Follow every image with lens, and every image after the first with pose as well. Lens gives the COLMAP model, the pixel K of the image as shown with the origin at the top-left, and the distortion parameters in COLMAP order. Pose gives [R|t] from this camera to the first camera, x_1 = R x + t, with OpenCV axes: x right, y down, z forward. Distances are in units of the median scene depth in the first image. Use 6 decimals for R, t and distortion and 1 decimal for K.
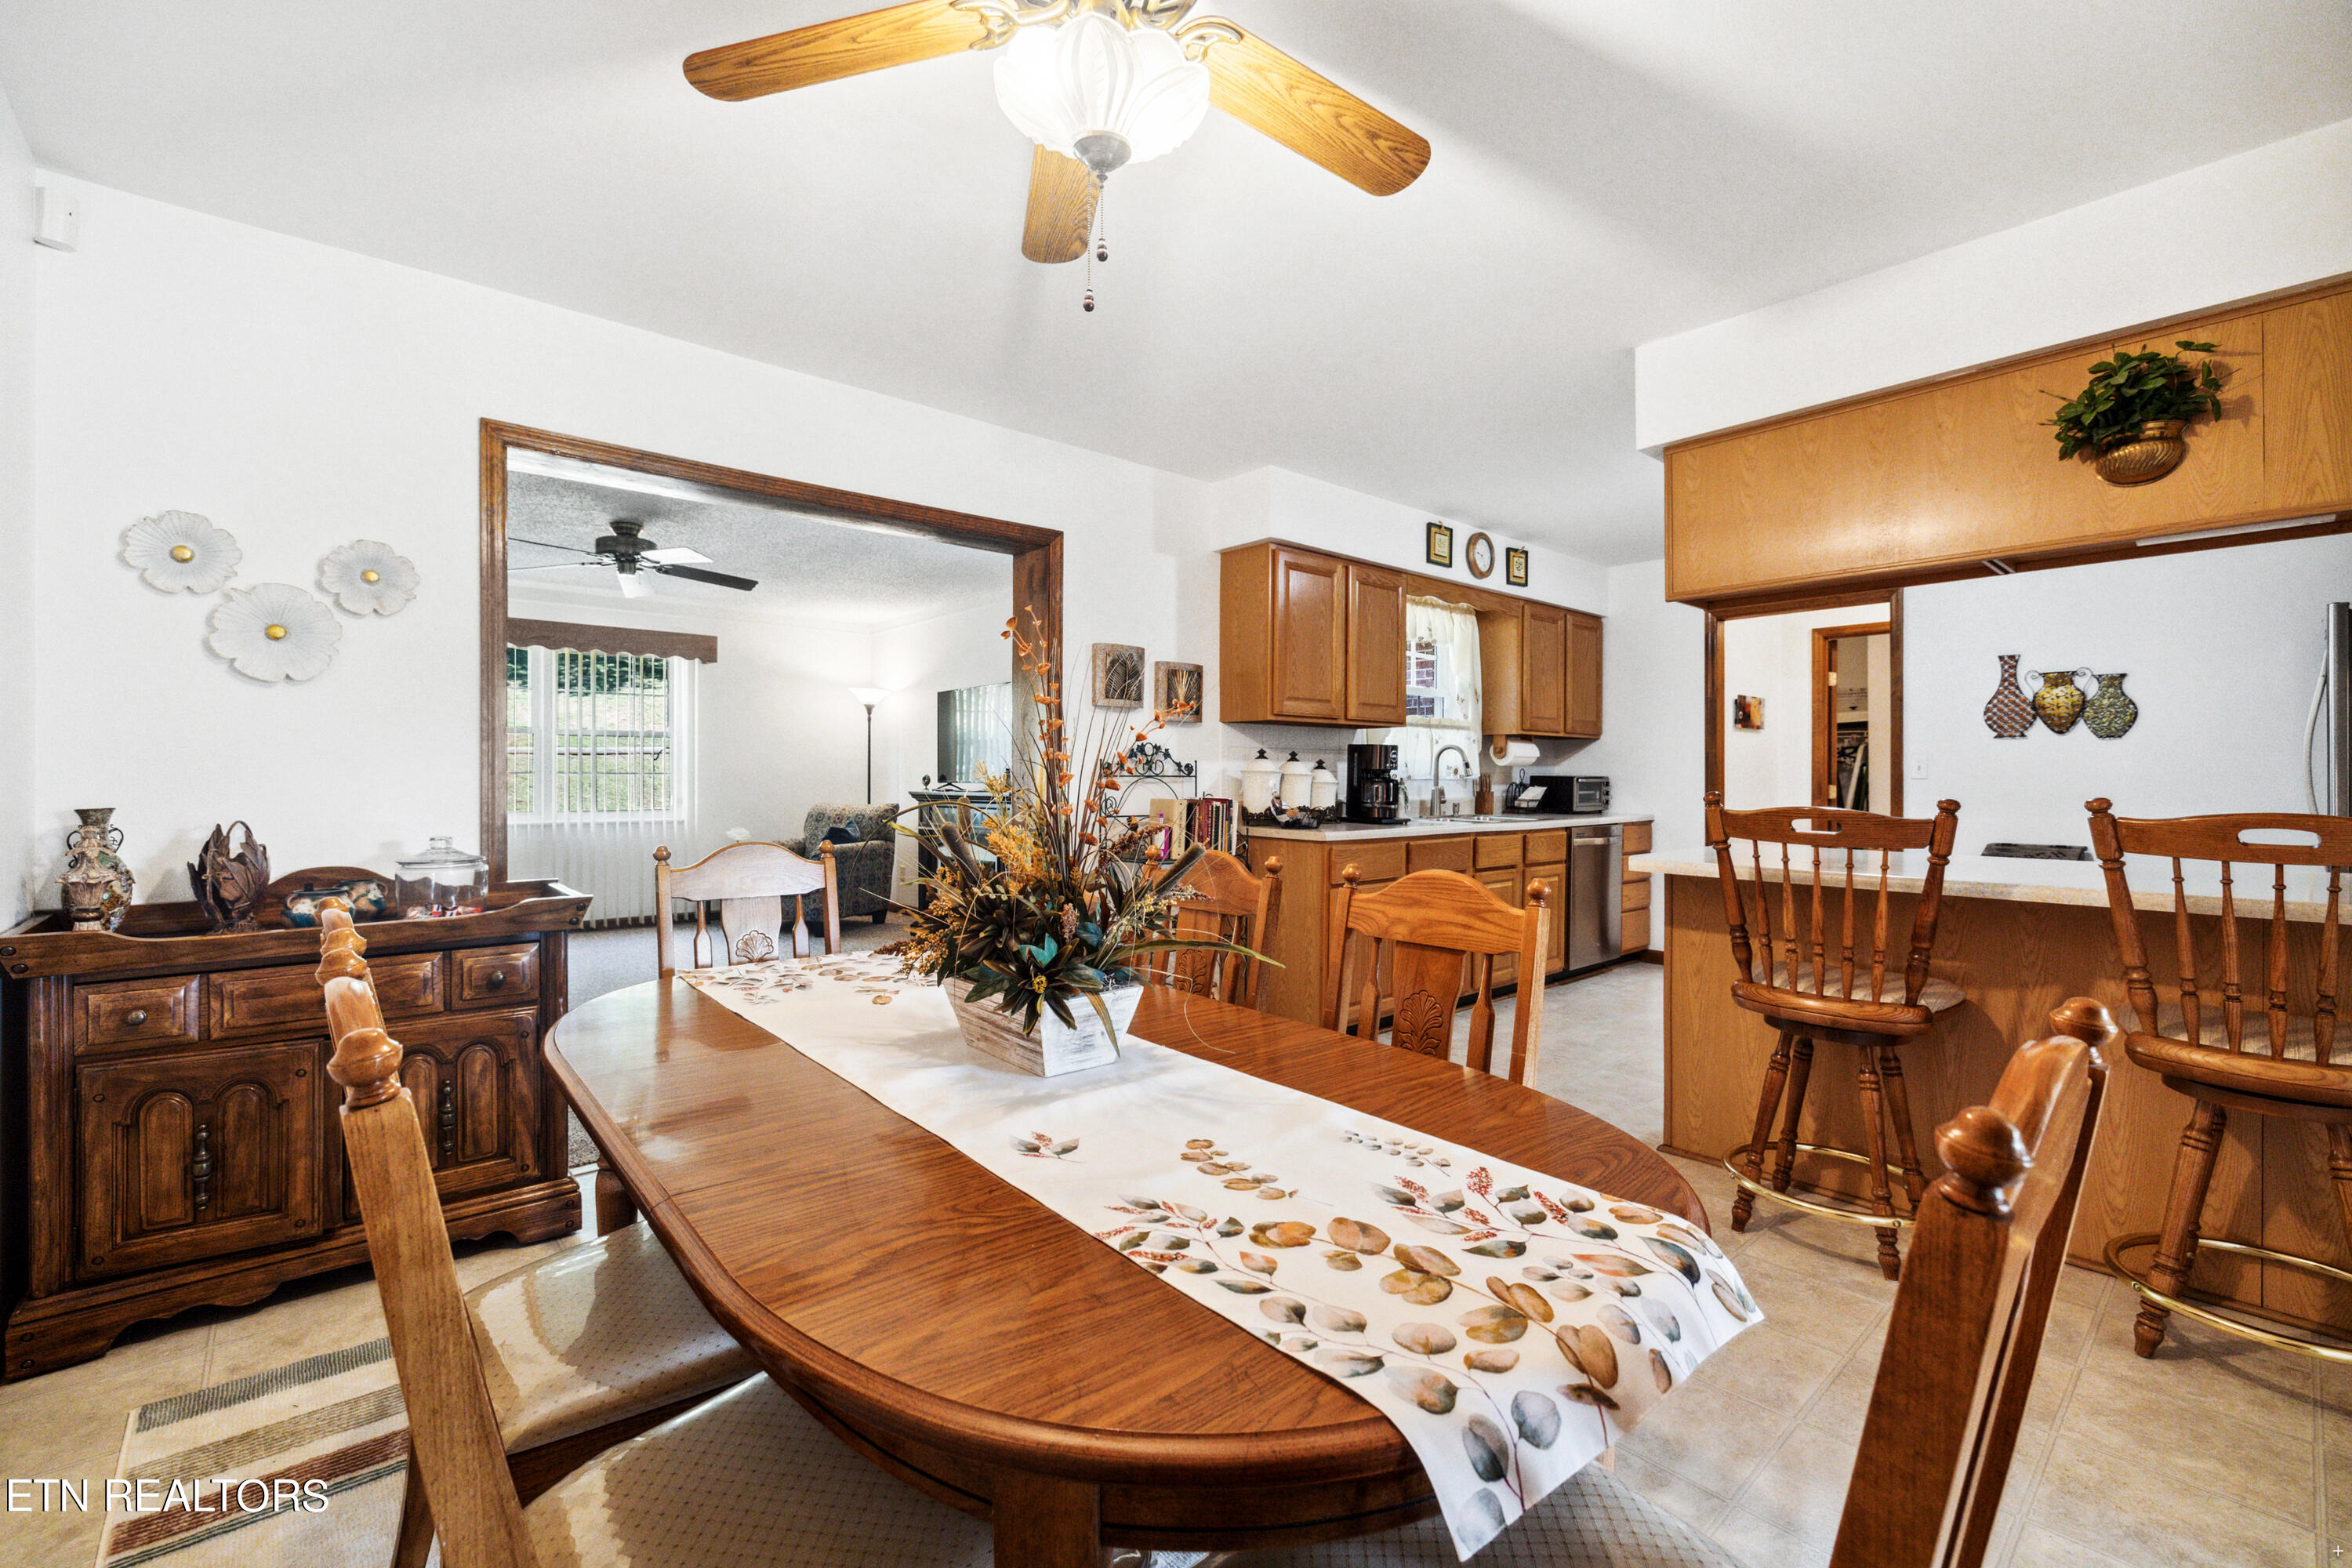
lens RADIAL K [[995.2, 0, 1163.4], [0, 995.2, 779.2], [0, 0, 1]] dist [0.000004, -0.000277]
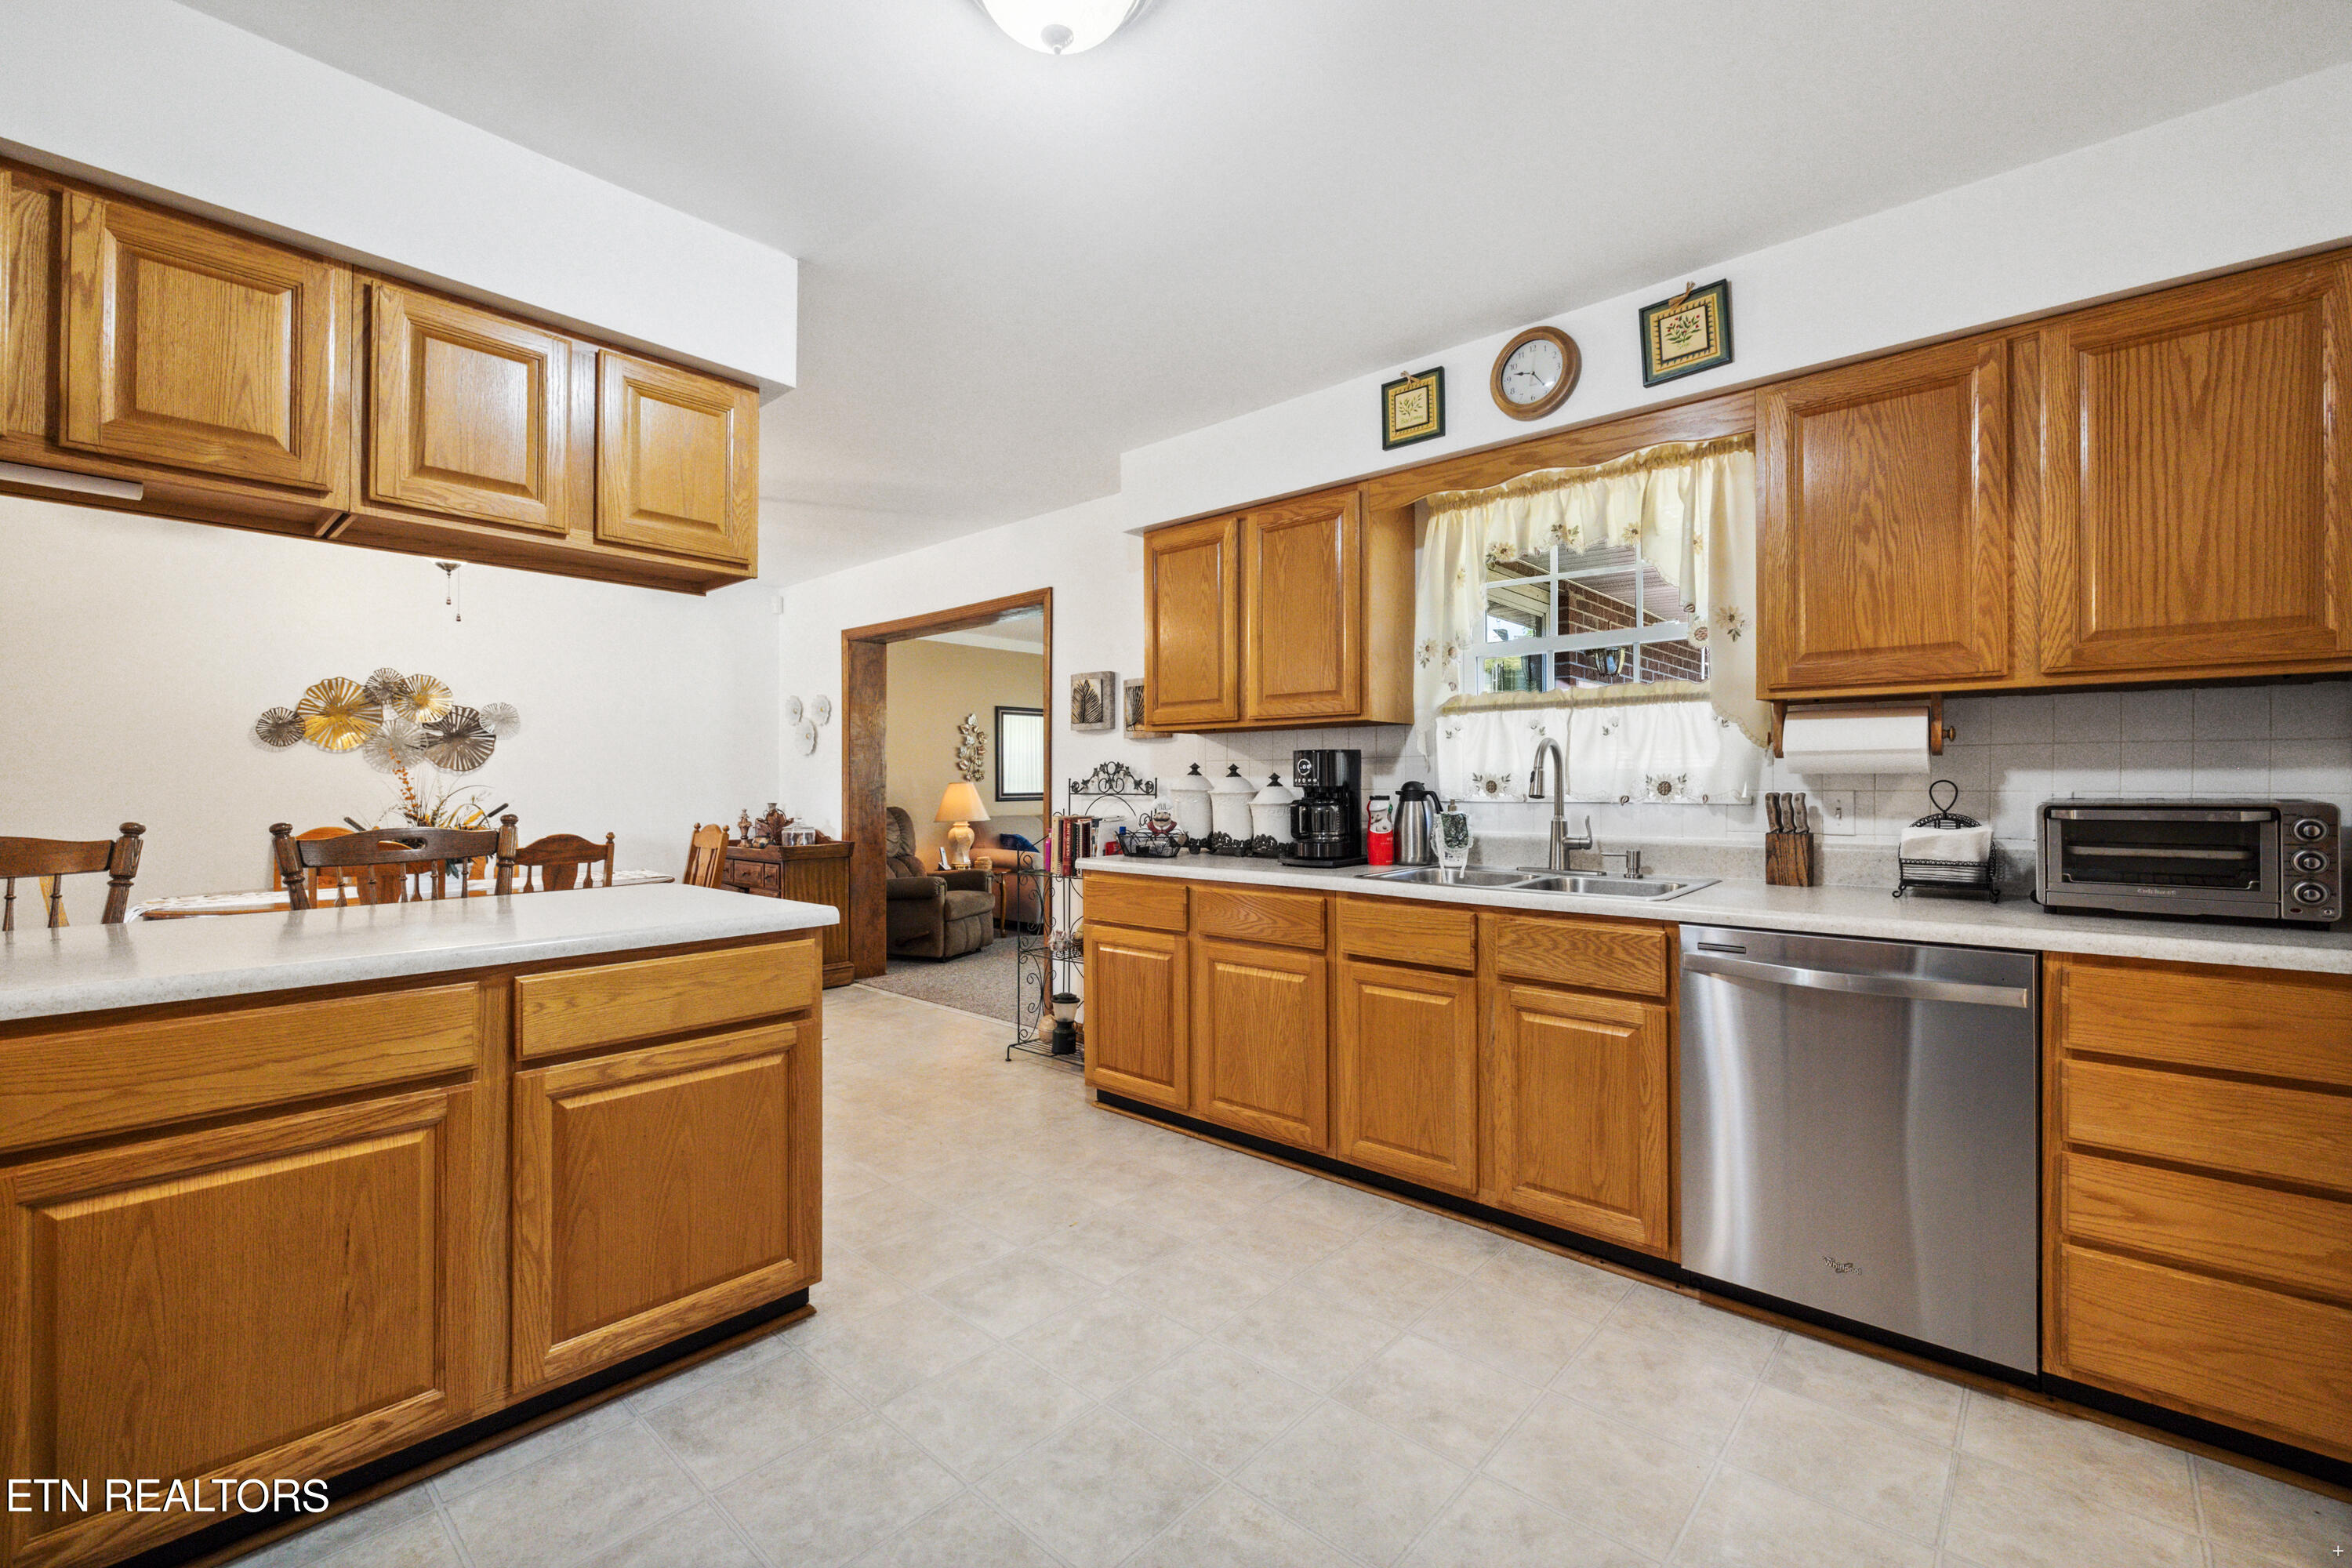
lens RADIAL K [[995.2, 0, 1170.6], [0, 995.2, 786.4], [0, 0, 1]] dist [0.000004, -0.000277]
pose [[0.106433, -0.000366, -0.994320, 0.929292], [-0.001538, 0.999999, -0.000533, -0.009333], [0.994319, 0.001586, 0.106432, 0.862420]]
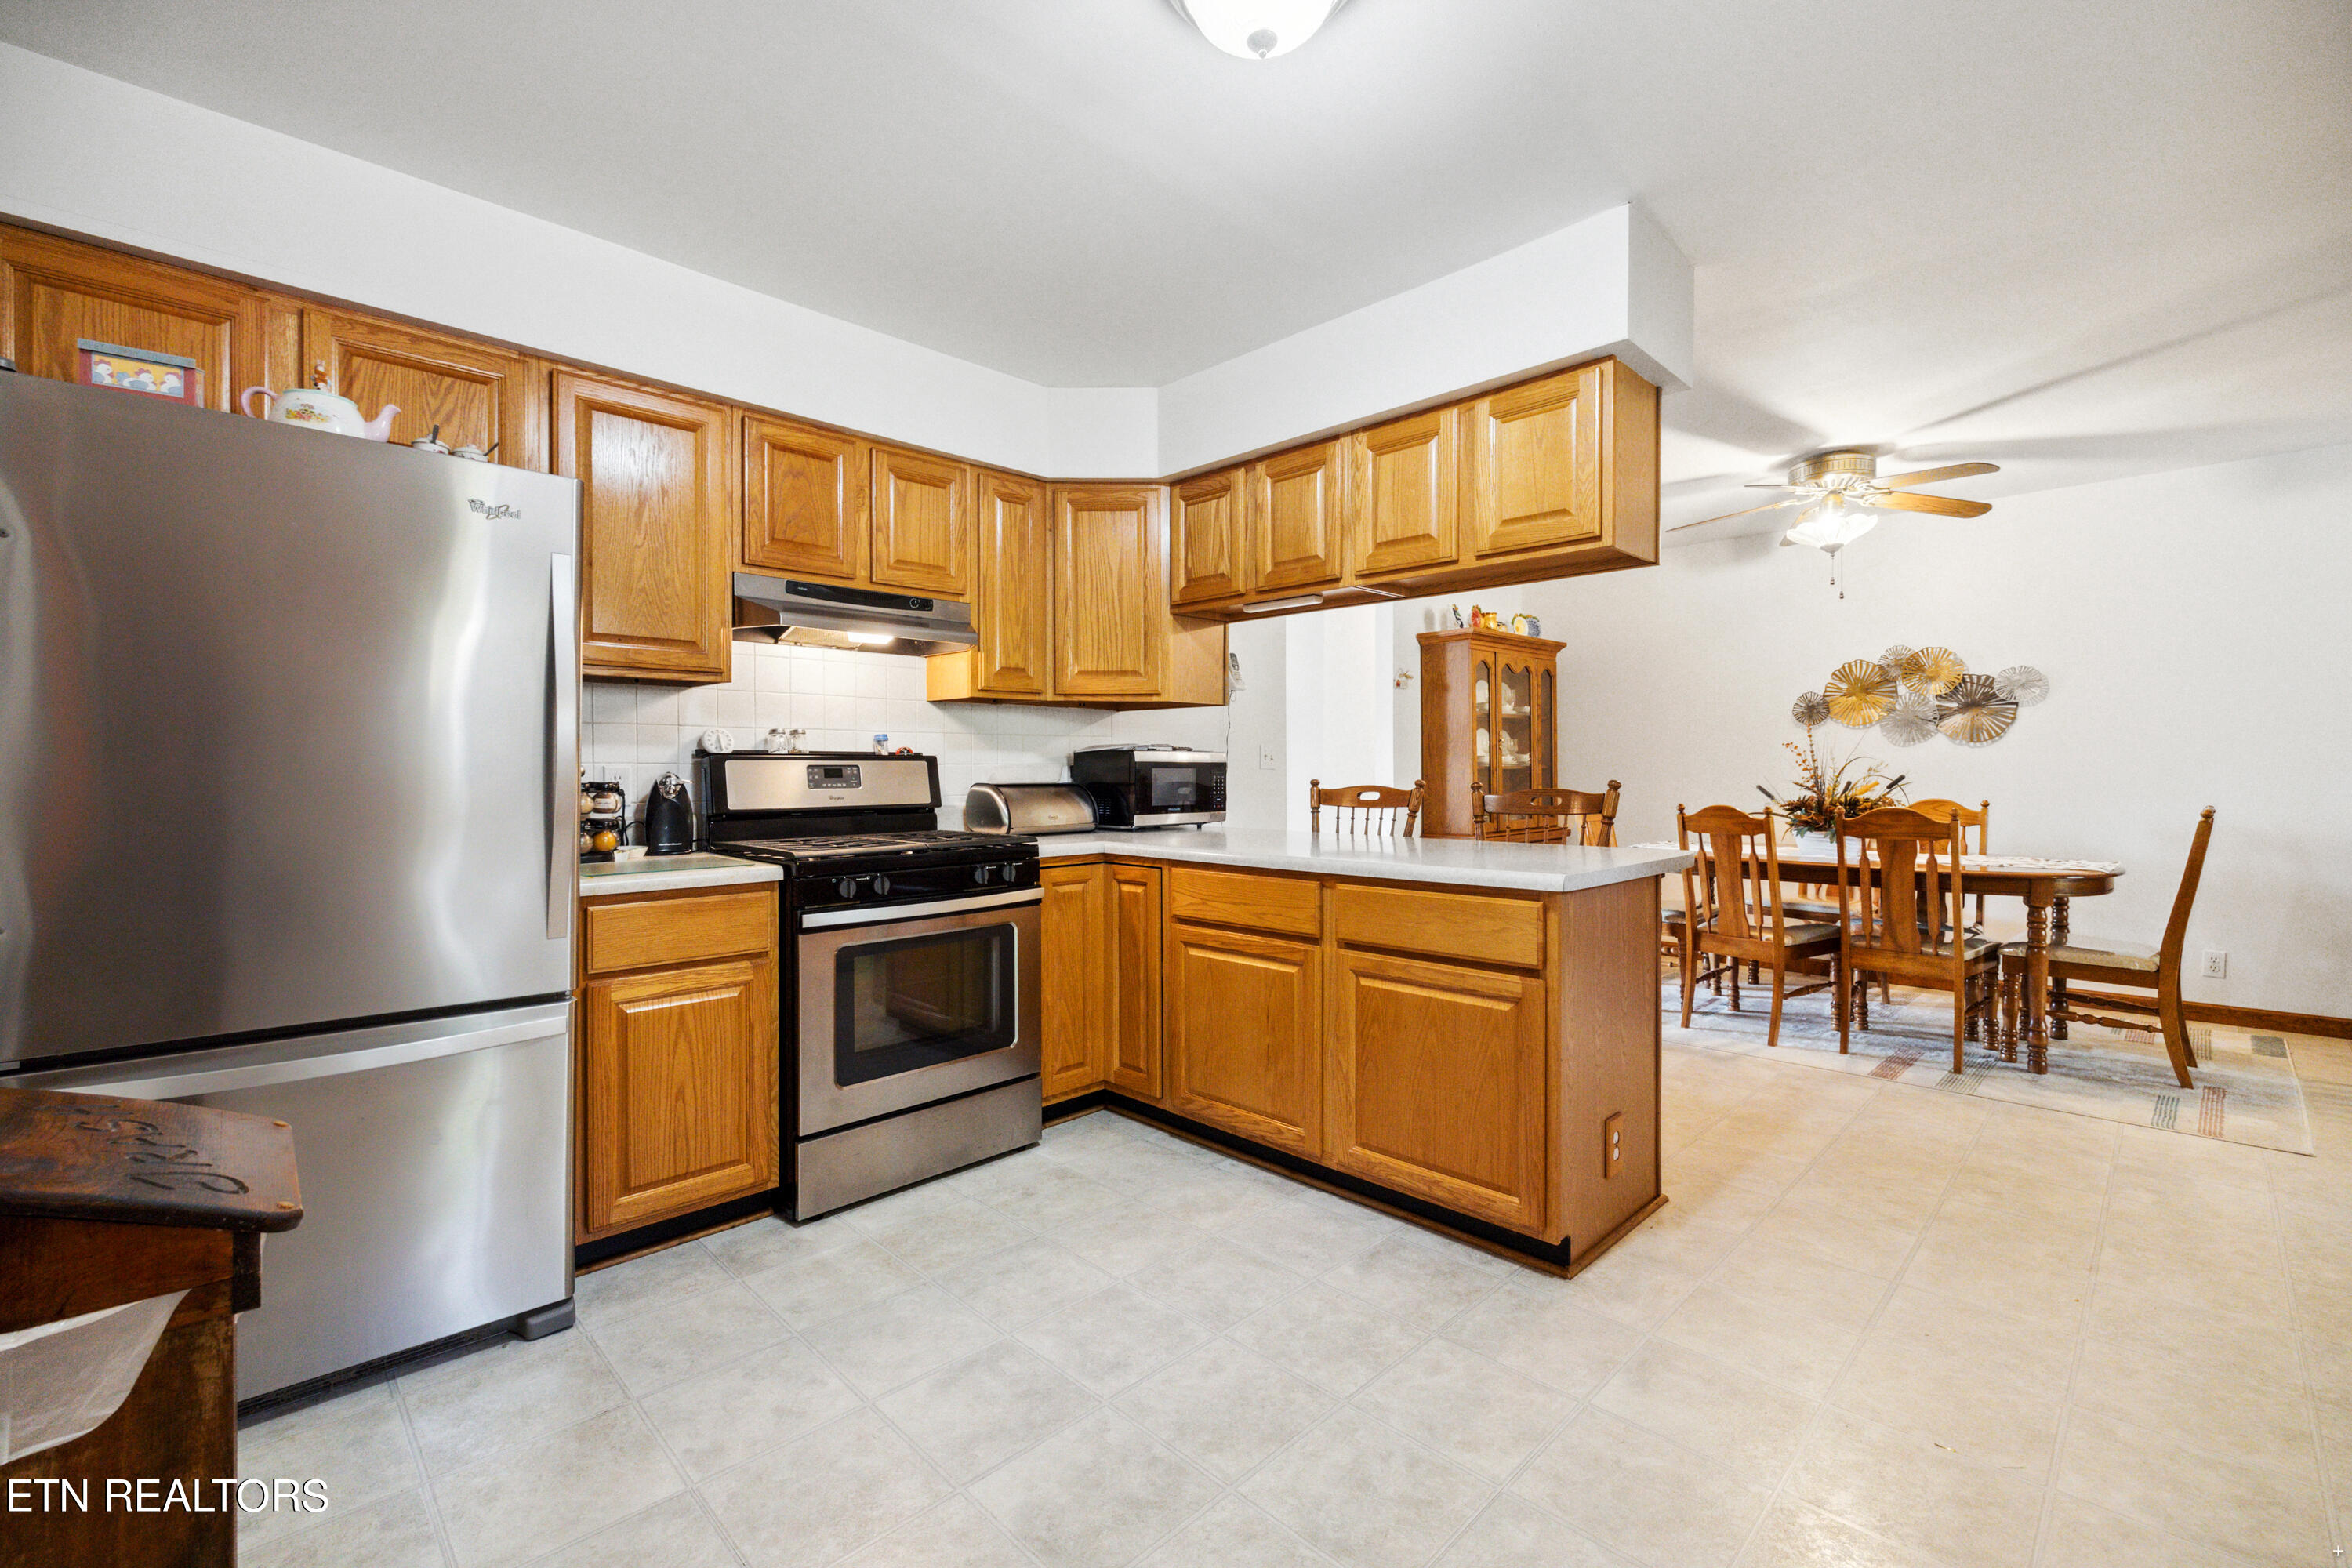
lens RADIAL K [[995.2, 0, 1174.8], [0, 995.2, 778.5], [0, 0, 1]] dist [0.000004, -0.000277]
pose [[-0.998711, 0.004070, -0.050585, 0.647094], [0.003450, 0.999918, 0.012333, -0.003535], [0.050631, 0.012143, -0.998644, 1.210377]]
